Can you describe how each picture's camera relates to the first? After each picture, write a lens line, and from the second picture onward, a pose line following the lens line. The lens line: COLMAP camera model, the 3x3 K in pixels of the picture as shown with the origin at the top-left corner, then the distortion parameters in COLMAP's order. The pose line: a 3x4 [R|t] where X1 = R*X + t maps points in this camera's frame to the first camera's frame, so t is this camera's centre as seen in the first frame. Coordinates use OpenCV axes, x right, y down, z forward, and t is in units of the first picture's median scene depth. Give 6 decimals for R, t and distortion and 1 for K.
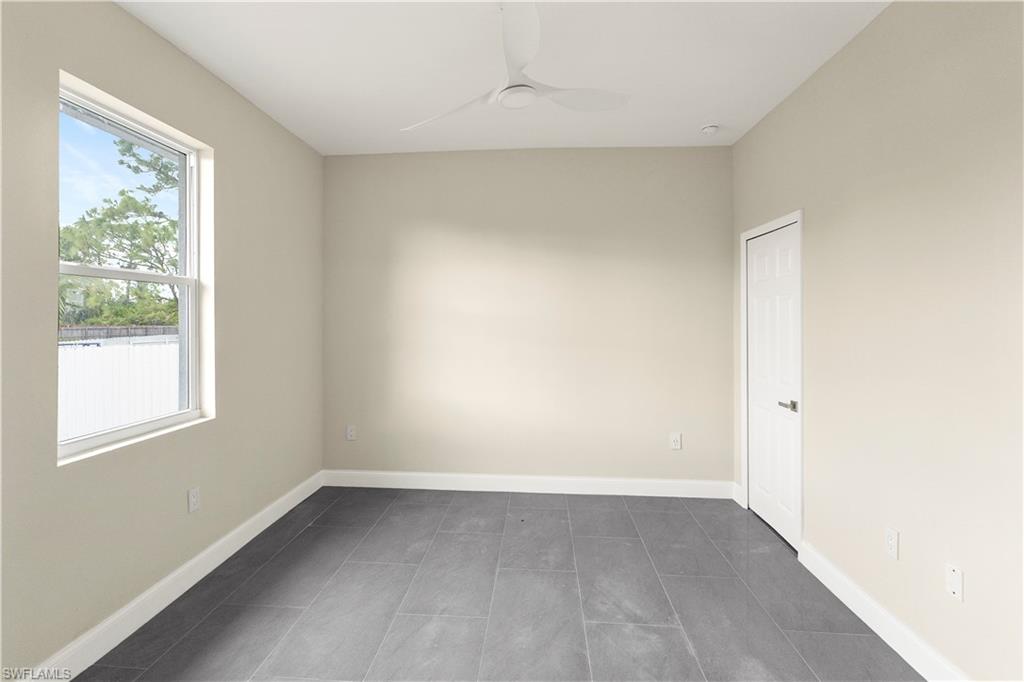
lens RADIAL K [[464.3, 0, 538.5], [0, 464.3, 323.3], [0, 0, 1]] dist [-0.013738, 0.000503]
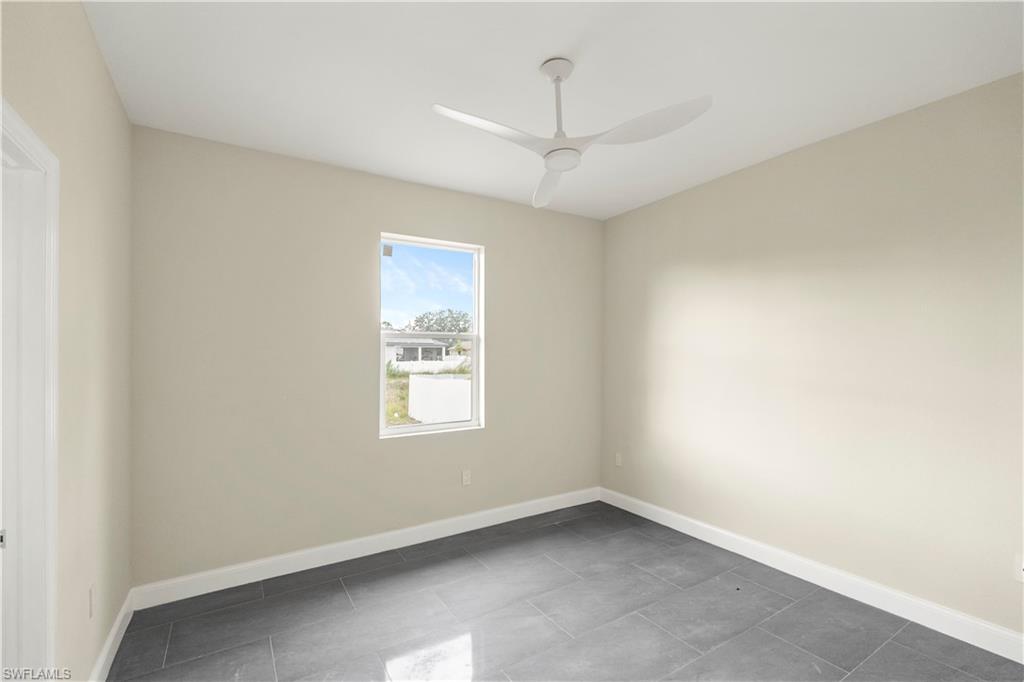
lens RADIAL K [[464.3, 0, 515.7], [0, 464.3, 359.8], [0, 0, 1]] dist [-0.013738, 0.000503]
pose [[0.585793, 0.003962, -0.810451, 0.570713], [-0.000123, 0.999988, 0.004800, -0.020240], [0.810461, -0.002712, 0.585787, 0.206148]]
